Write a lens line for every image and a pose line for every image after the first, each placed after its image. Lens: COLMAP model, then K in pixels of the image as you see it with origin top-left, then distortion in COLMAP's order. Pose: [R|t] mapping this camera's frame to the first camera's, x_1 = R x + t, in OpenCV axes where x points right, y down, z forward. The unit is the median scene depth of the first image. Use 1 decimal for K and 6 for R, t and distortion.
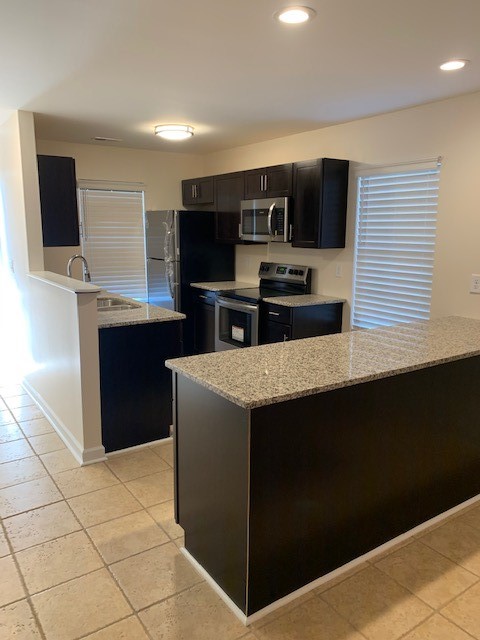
lens RADIAL K [[478.5, 0, 240.0], [0, 478.5, 320.0], [0, 0, 1]] dist [0.042711, -0.004041]
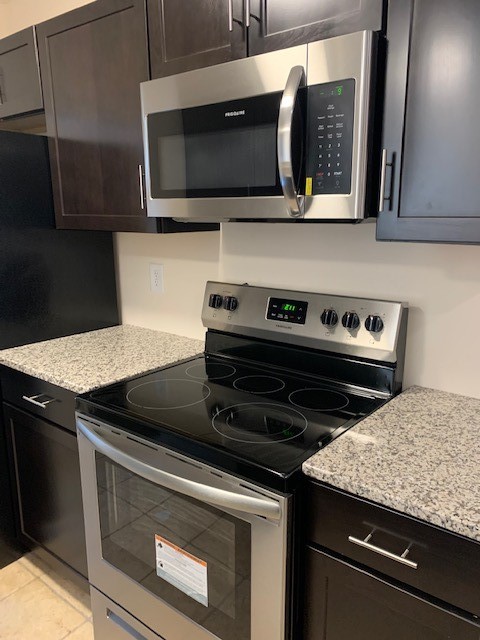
lens RADIAL K [[478.5, 0, 240.0], [0, 478.5, 320.0], [0, 0, 1]] dist [0.042711, -0.004041]
pose [[0.951326, -0.077714, 0.298229, -0.039998], [0.066308, 0.996635, 0.048192, -0.112681], [-0.300970, -0.026071, 0.953277, 0.688034]]
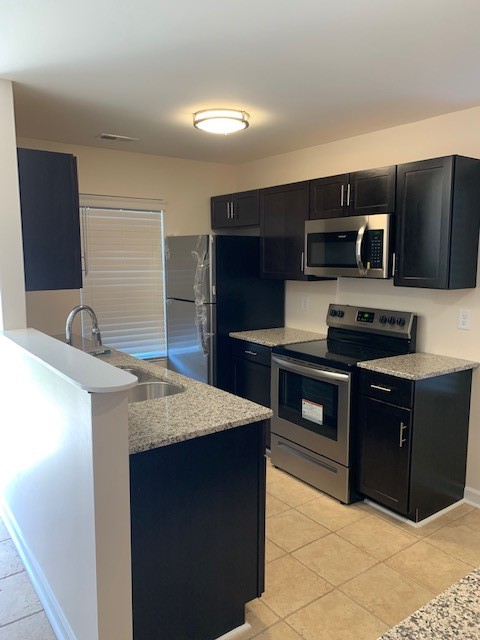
lens RADIAL K [[478.5, 0, 240.0], [0, 478.5, 320.0], [0, 0, 1]] dist [0.042711, -0.004041]
pose [[0.999538, -0.011908, 0.027947, -0.117021], [0.013369, 0.998522, -0.052686, -0.063038], [-0.027278, 0.053035, 0.998220, 0.290356]]
